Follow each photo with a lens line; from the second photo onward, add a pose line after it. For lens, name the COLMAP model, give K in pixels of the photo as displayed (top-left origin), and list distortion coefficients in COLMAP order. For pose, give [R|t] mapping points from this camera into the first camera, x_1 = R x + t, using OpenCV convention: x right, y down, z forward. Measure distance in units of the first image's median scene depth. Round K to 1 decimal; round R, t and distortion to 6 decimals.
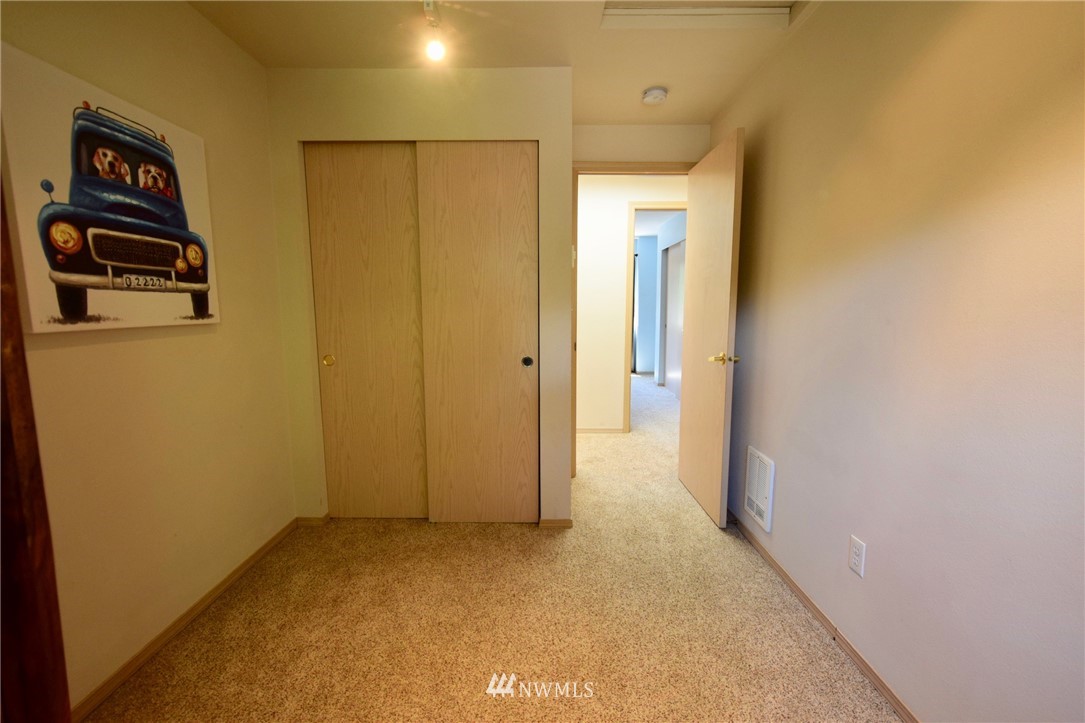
lens RADIAL K [[468.9, 0, 542.5], [0, 468.9, 361.5], [0, 0, 1]] dist [-0.003072, -0.001058]
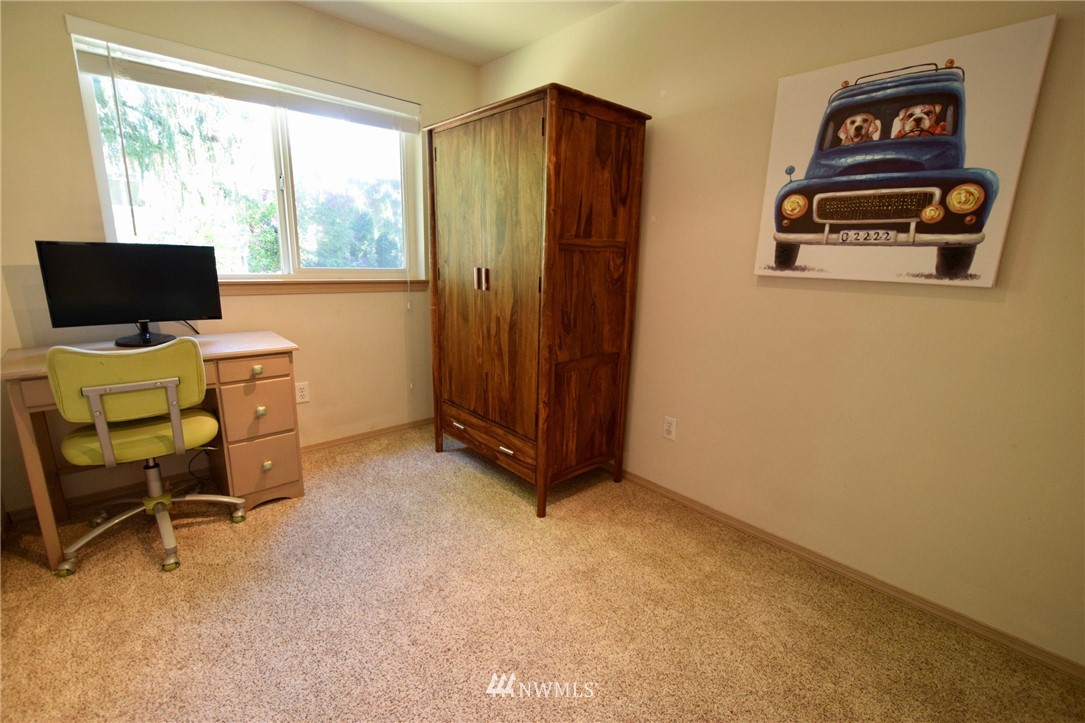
lens RADIAL K [[468.9, 0, 542.5], [0, 468.9, 361.5], [0, 0, 1]] dist [-0.003072, -0.001058]
pose [[-0.721485, 0.137970, -0.678545, 0.417874], [-0.109979, 0.944675, 0.309021, -0.155939], [0.683640, 0.297580, -0.666395, 1.332462]]
